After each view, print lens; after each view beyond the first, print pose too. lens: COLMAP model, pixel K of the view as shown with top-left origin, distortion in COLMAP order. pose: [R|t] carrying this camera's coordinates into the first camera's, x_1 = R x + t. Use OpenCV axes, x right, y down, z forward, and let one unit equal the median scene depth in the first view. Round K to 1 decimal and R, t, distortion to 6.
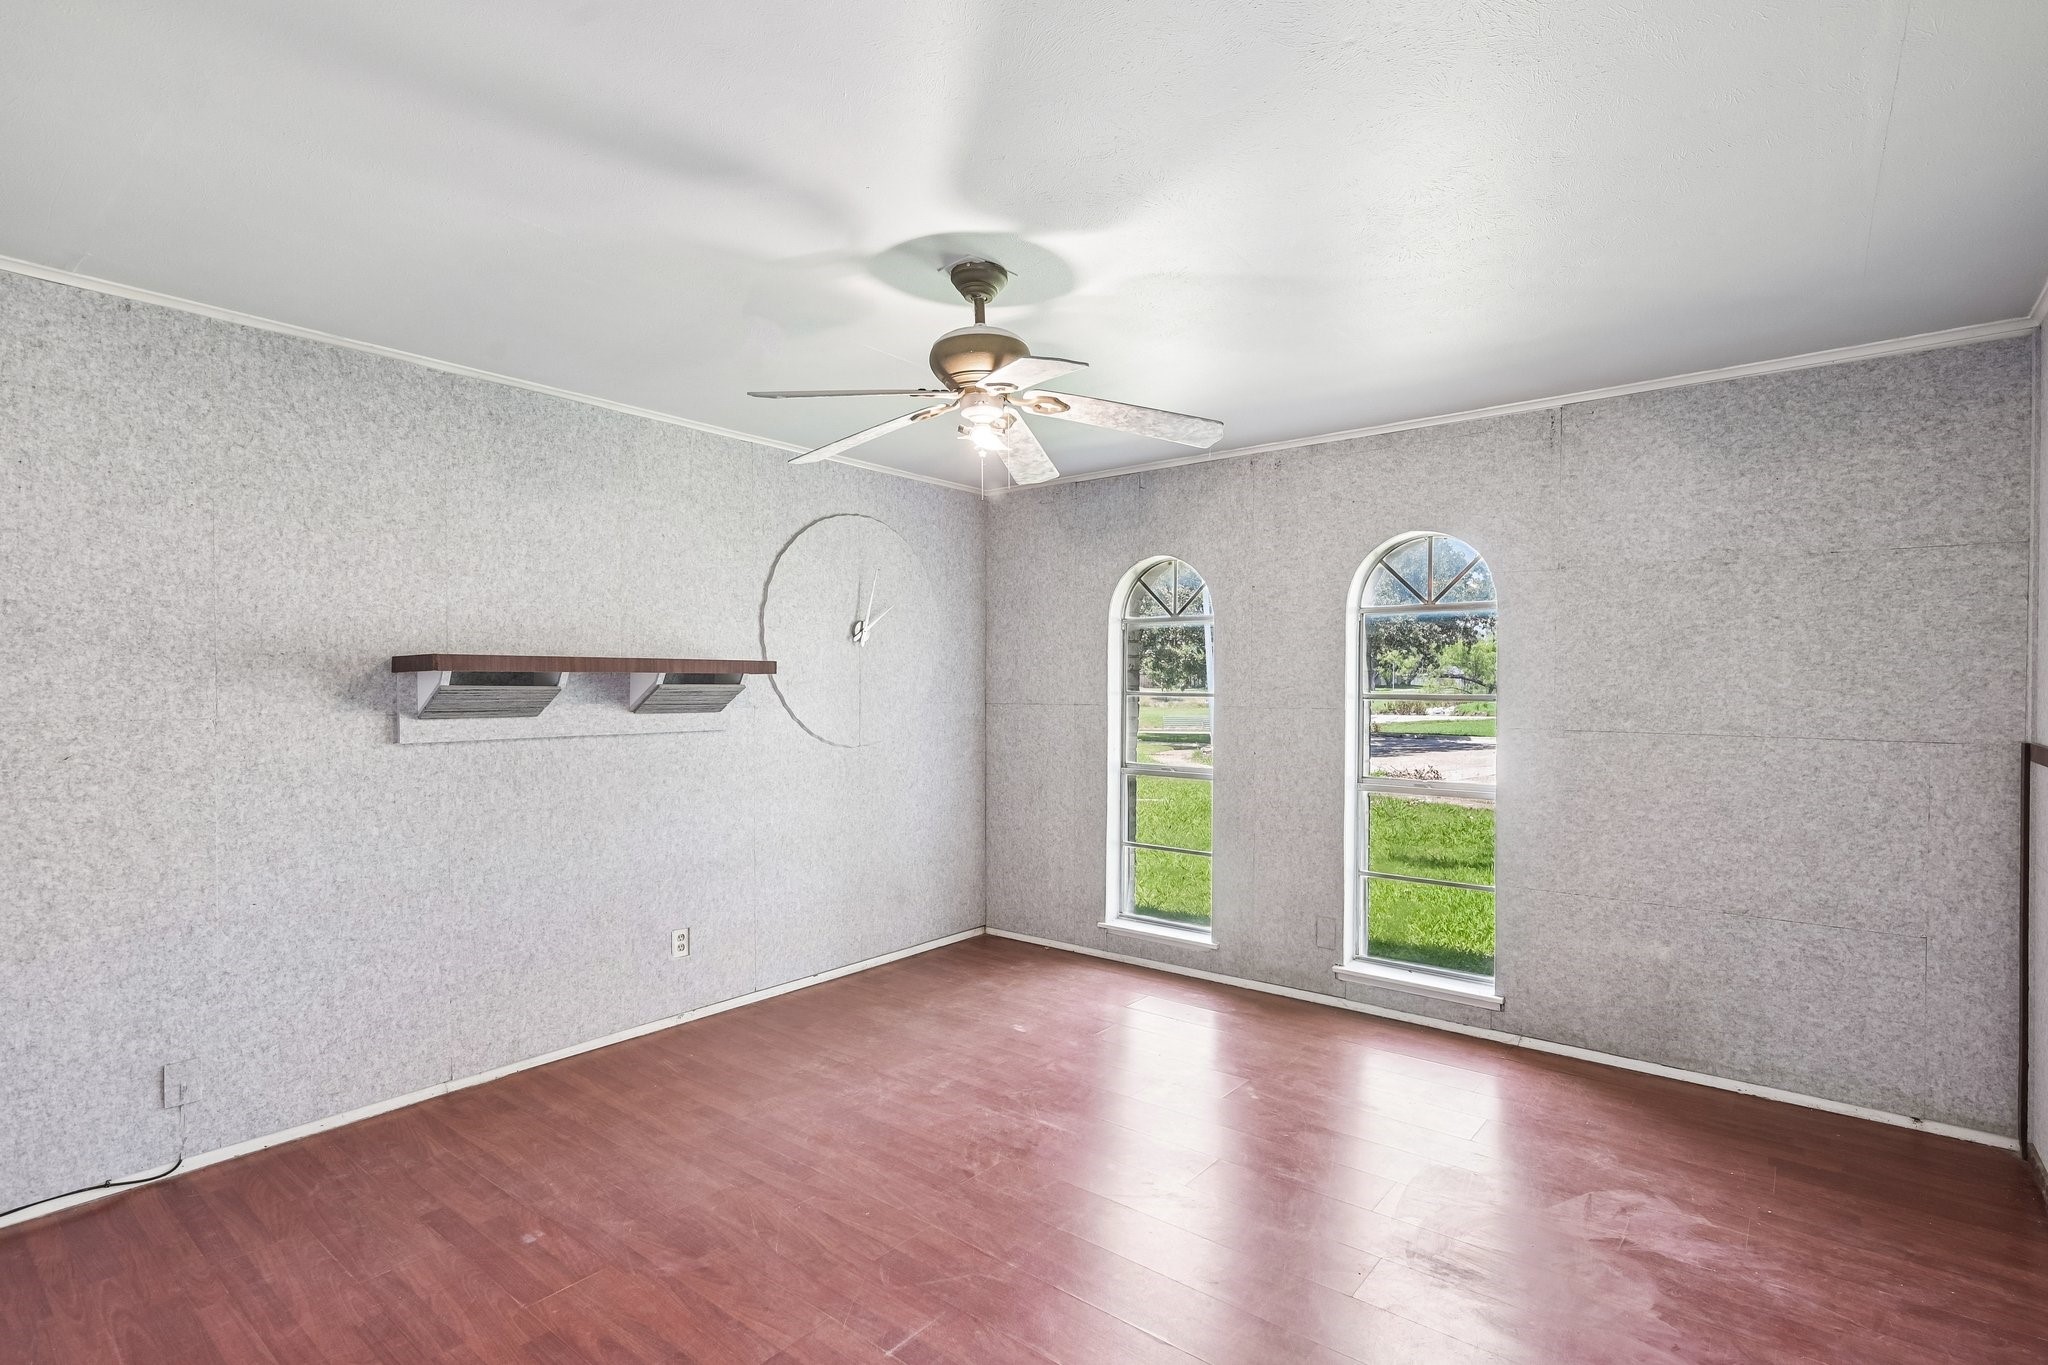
lens RADIAL K [[953.6, 0, 1024.7], [0, 953.6, 686.2], [0, 0, 1]] dist [0.001370, -0.000054]
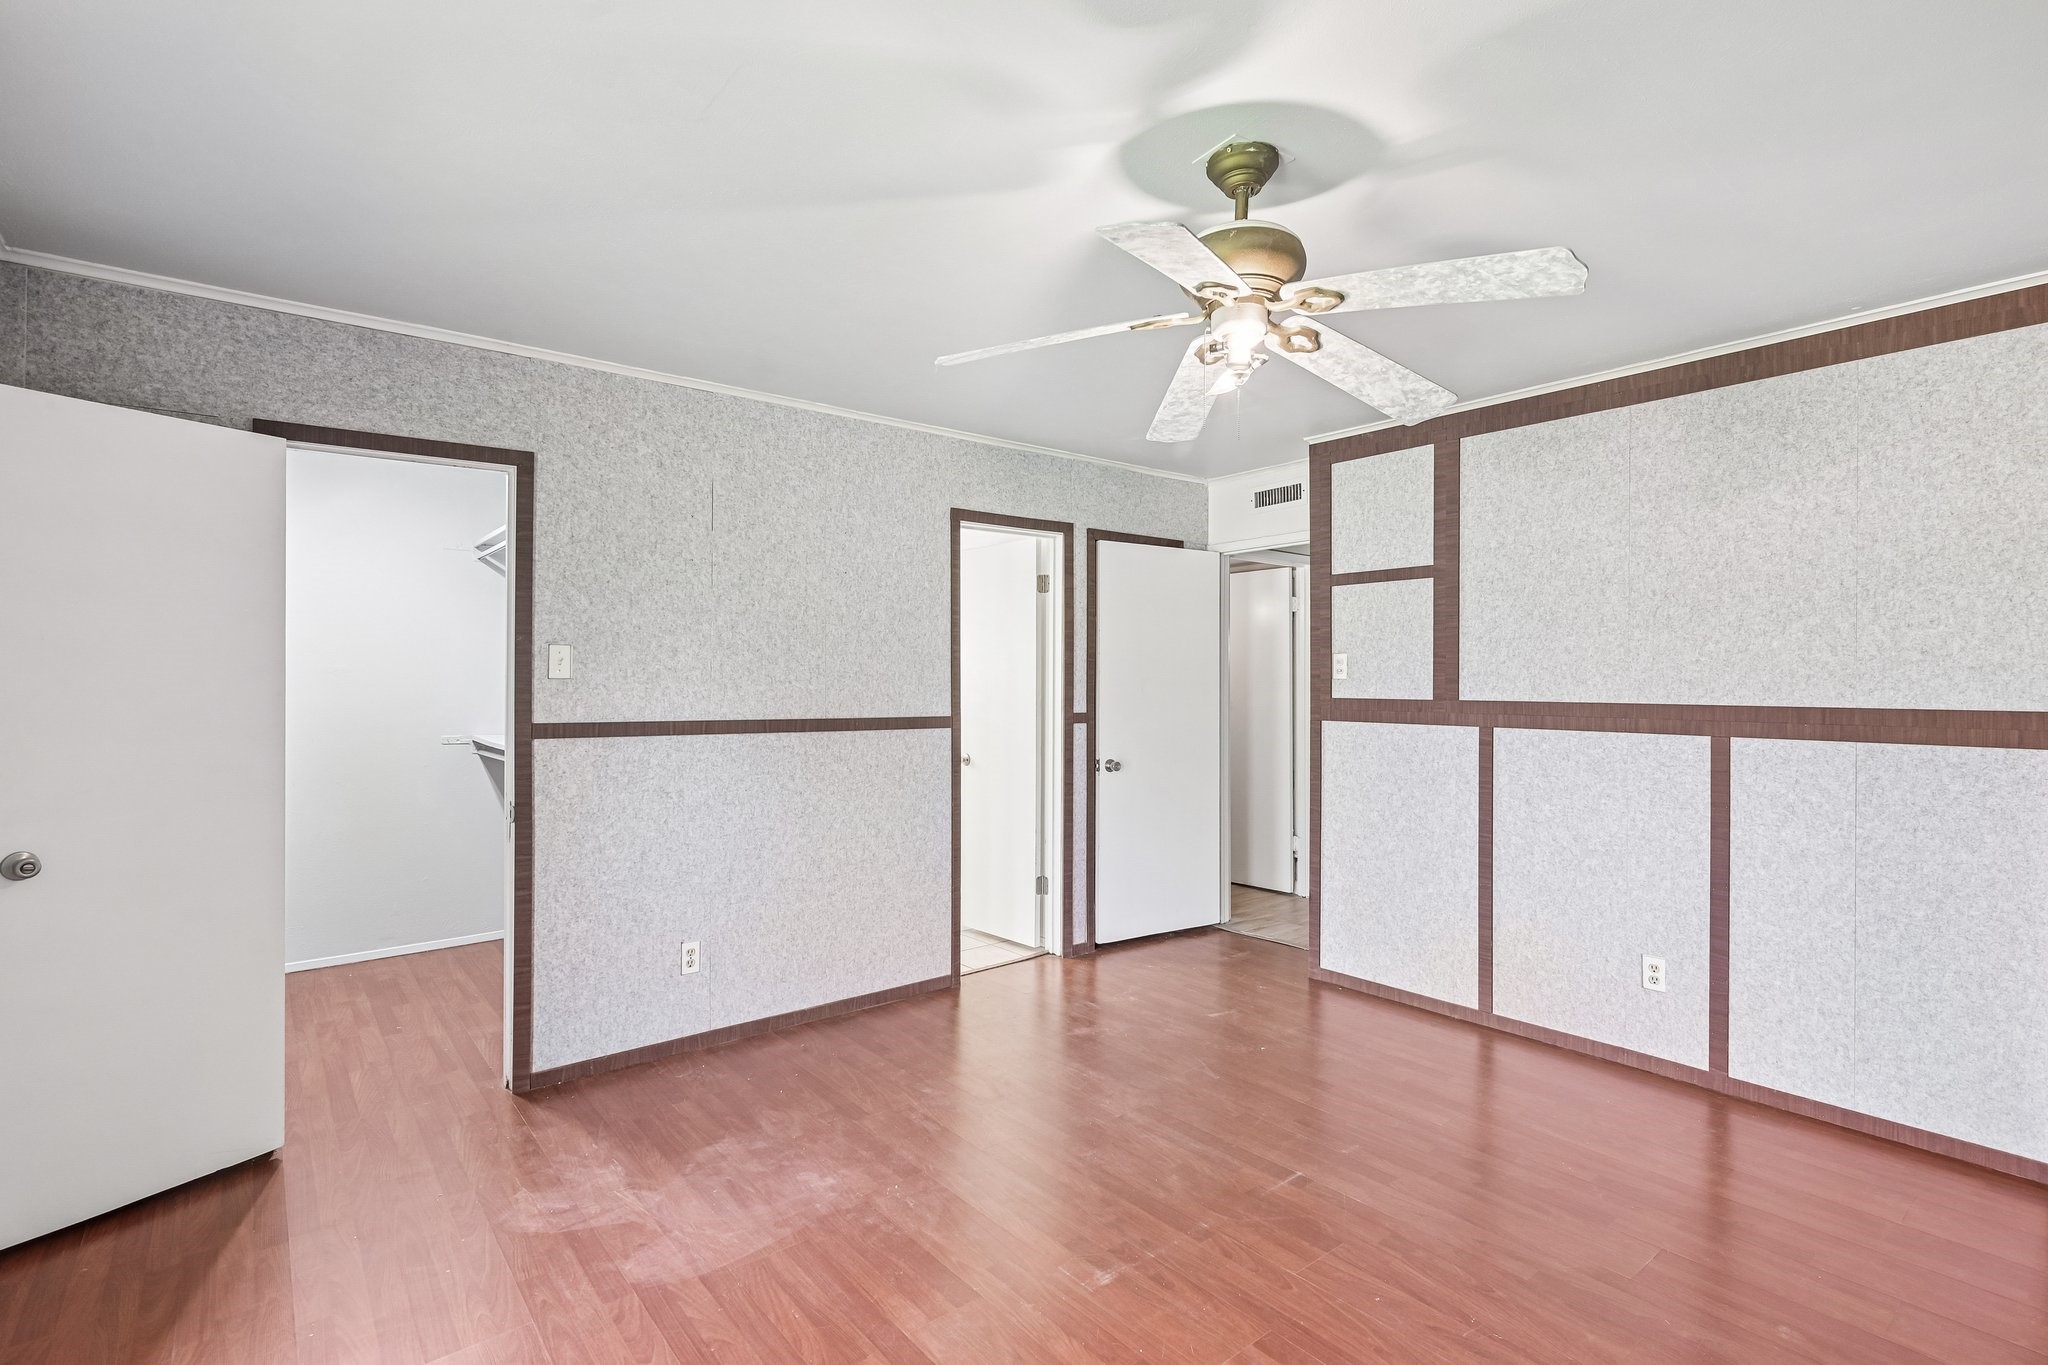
lens RADIAL K [[953.6, 0, 1028.0], [0, 953.6, 676.4], [0, 0, 1]] dist [0.001370, -0.000054]
pose [[-0.978056, 0.002110, 0.208330, -0.040795], [-0.000545, 0.999919, -0.012683, 0.013503], [-0.208339, -0.012518, -0.977976, 1.939967]]
